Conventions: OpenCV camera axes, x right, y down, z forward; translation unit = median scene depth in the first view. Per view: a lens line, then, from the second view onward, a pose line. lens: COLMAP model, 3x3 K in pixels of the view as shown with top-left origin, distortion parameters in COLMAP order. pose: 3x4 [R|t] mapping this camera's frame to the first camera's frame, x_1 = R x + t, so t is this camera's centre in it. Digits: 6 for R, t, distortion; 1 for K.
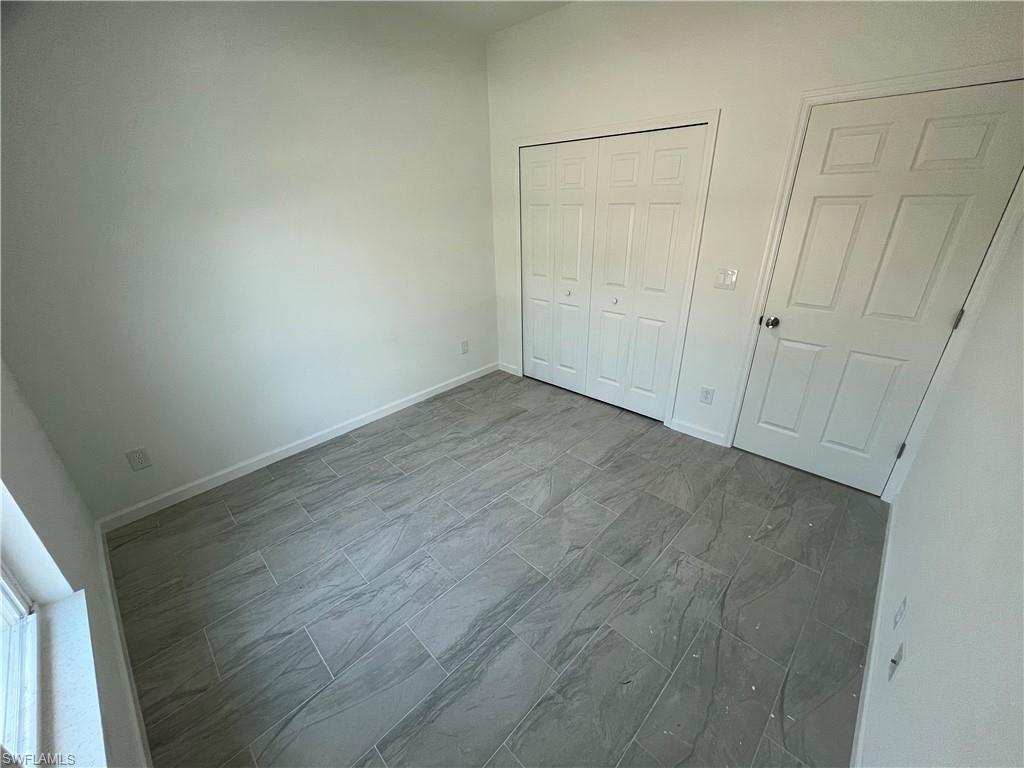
lens RADIAL K [[411.7, 0, 512.1], [0, 411.7, 380.0], [0, 0, 1]] dist [-0.003203, -0.000165]
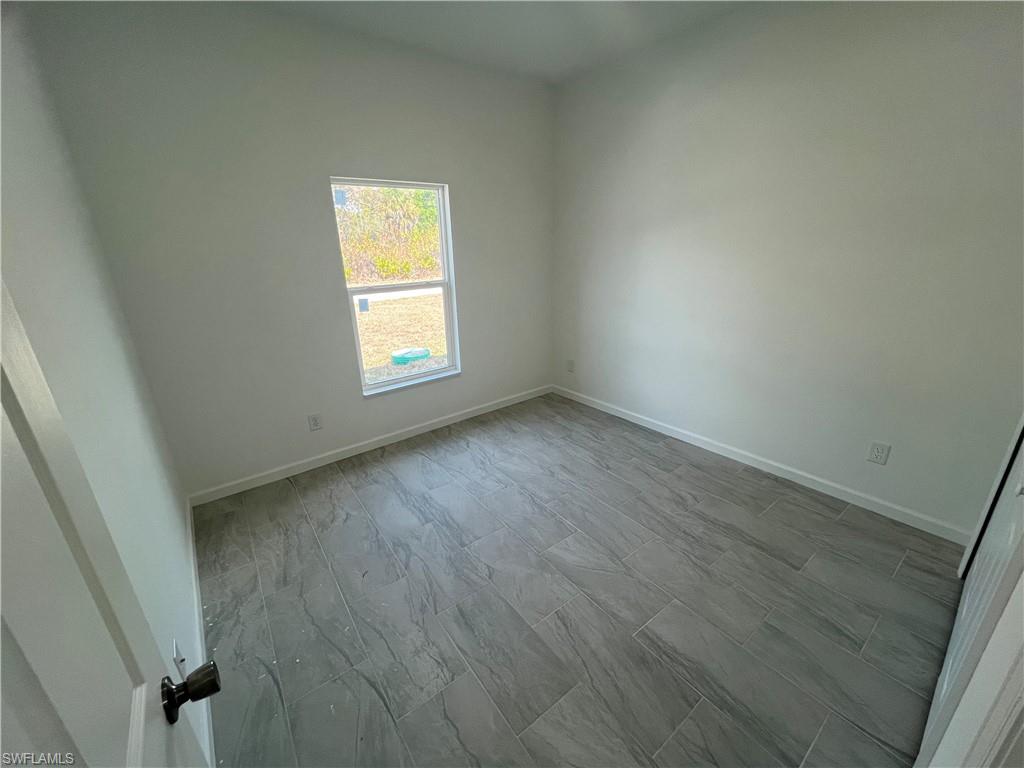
lens RADIAL K [[411.7, 0, 512.1], [0, 411.7, 380.0], [0, 0, 1]] dist [-0.003203, -0.000165]
pose [[-0.145941, 0.342845, -0.927986, 0.814021], [-0.376665, 0.848122, 0.372576, -0.325708], [0.914781, 0.403914, 0.005362, 0.782878]]
